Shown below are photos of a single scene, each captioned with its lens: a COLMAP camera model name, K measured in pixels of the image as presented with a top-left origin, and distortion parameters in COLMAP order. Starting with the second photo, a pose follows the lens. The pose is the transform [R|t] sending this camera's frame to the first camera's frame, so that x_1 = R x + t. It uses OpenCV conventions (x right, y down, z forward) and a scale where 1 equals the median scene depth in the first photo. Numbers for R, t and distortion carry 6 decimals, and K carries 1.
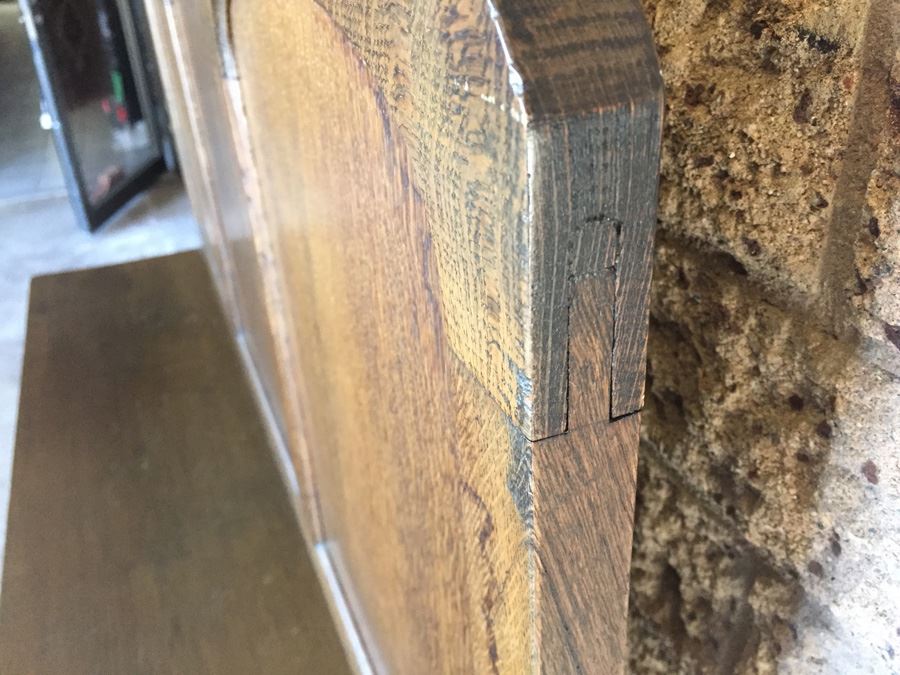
lens RADIAL K [[769.7, 0, 446.6], [0, 769.7, 338.6], [0, 0, 1]] dist [0.095438, -0.137427]
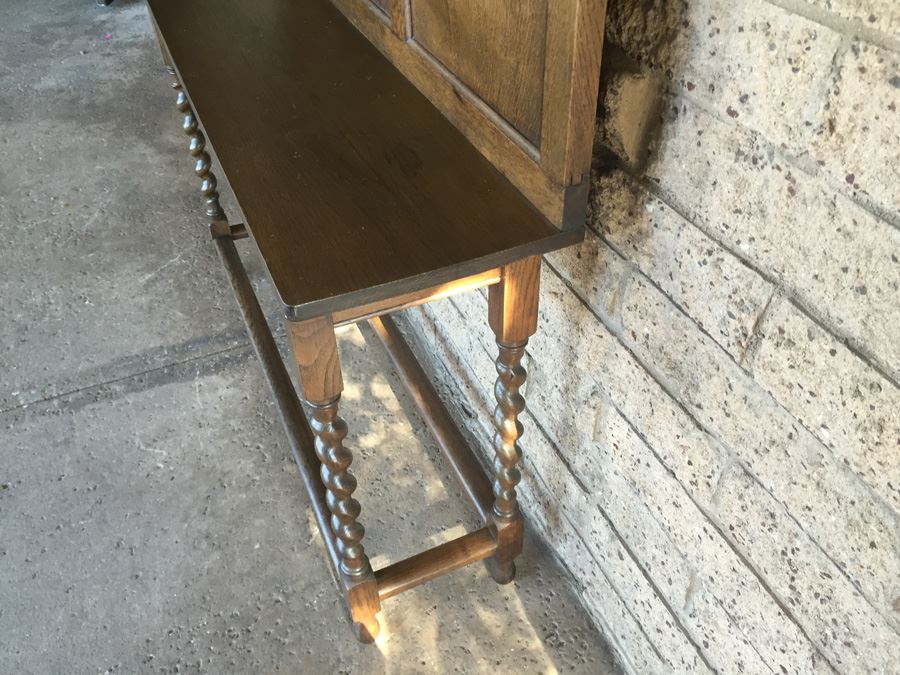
lens RADIAL K [[769.7, 0, 446.6], [0, 769.7, 338.6], [0, 0, 1]] dist [0.095438, -0.137427]
pose [[0.999858, 0.002778, 0.016618, -0.022786], [-0.005803, 0.982742, 0.184889, 0.106184], [-0.015818, -0.184959, 0.982619, -0.104453]]
